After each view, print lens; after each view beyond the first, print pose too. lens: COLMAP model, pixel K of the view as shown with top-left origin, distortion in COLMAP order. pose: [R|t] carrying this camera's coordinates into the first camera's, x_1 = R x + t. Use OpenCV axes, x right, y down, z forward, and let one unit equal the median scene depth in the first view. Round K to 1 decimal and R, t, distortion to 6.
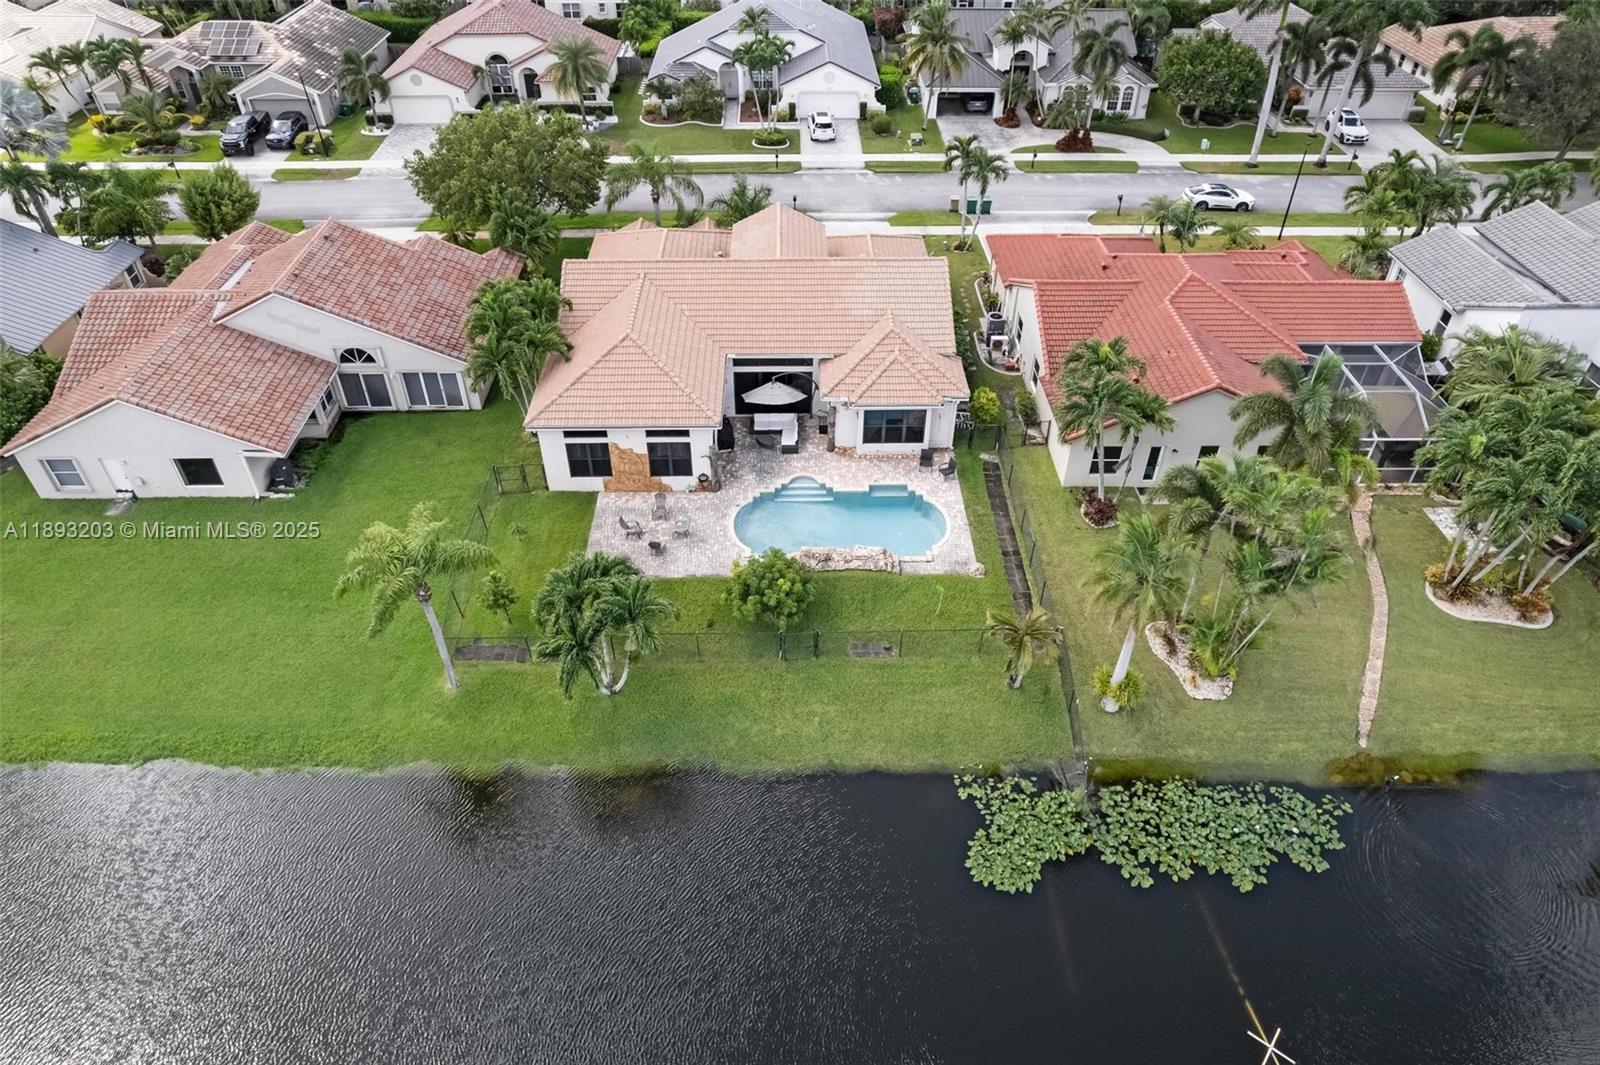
lens RADIAL K [[1026.1, 0, 795.1], [0, 1026.1, 532.2], [0, 0, 1]] dist [-0.077830, 0.073563]
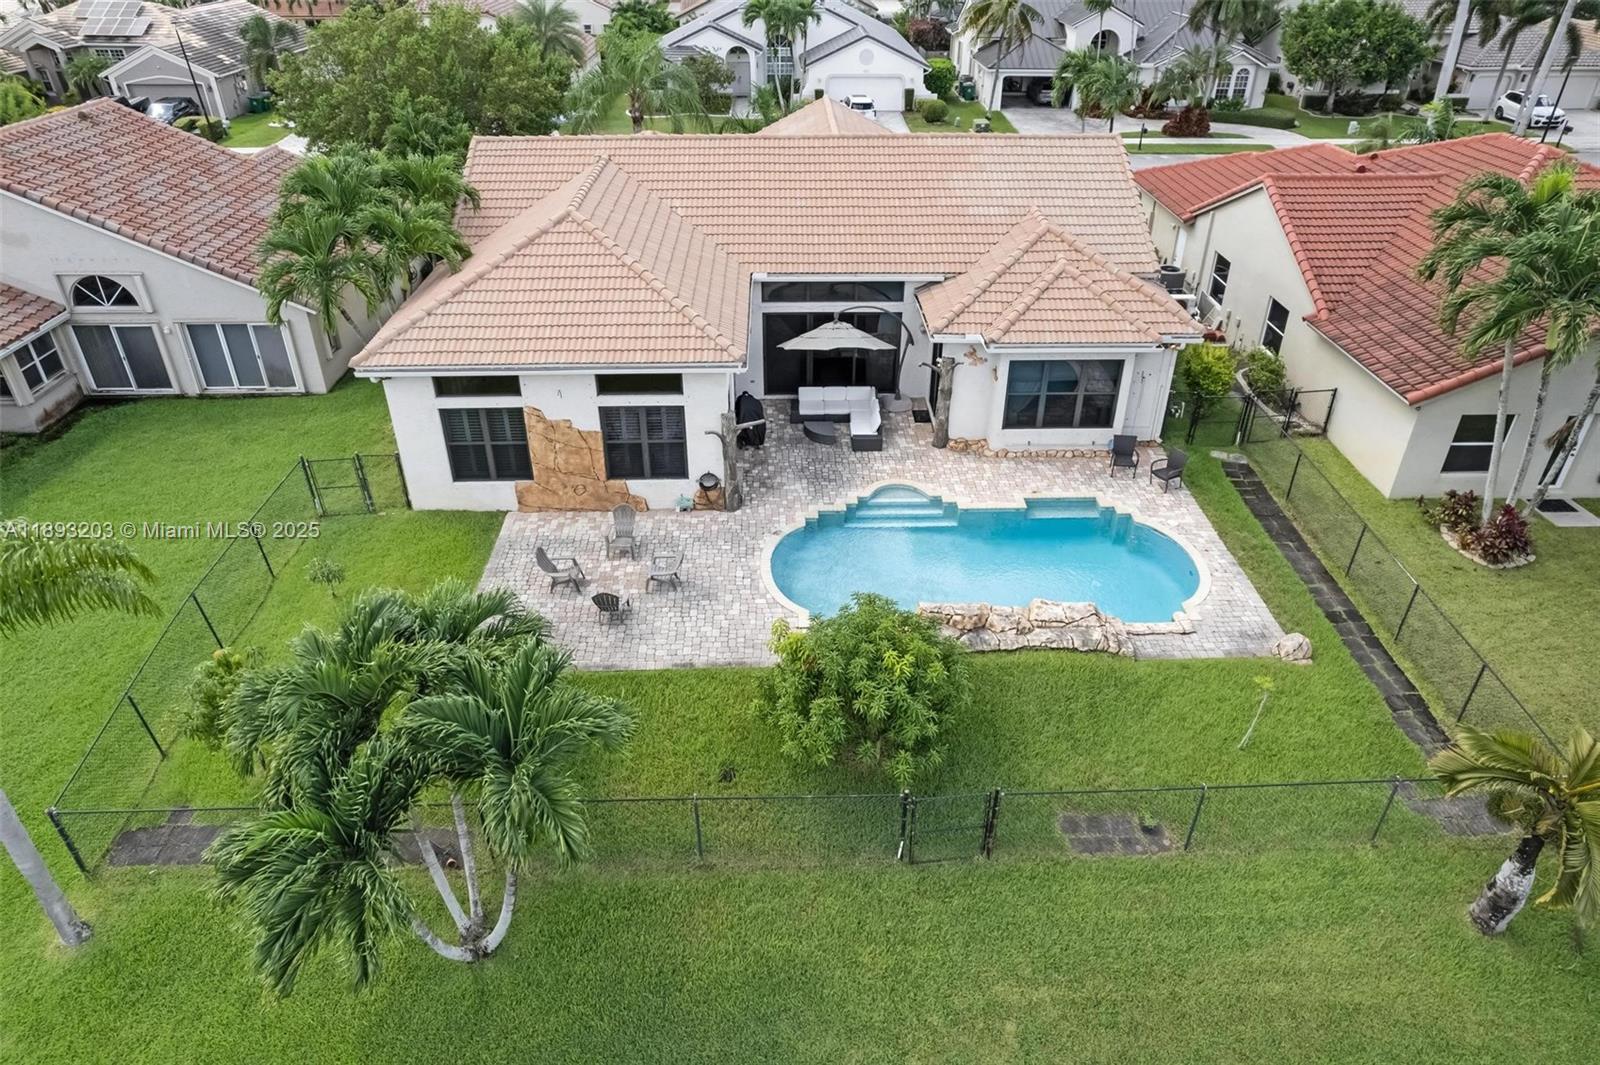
lens RADIAL K [[1026.1, 0, 795.1], [0, 1026.1, 532.2], [0, 0, 1]] dist [-0.077830, 0.073563]
pose [[0.999982, -0.004788, 0.003511, -0.047106], [0.005209, 0.991270, -0.131746, 0.039531], [-0.002850, 0.131762, 0.991277, 0.481379]]
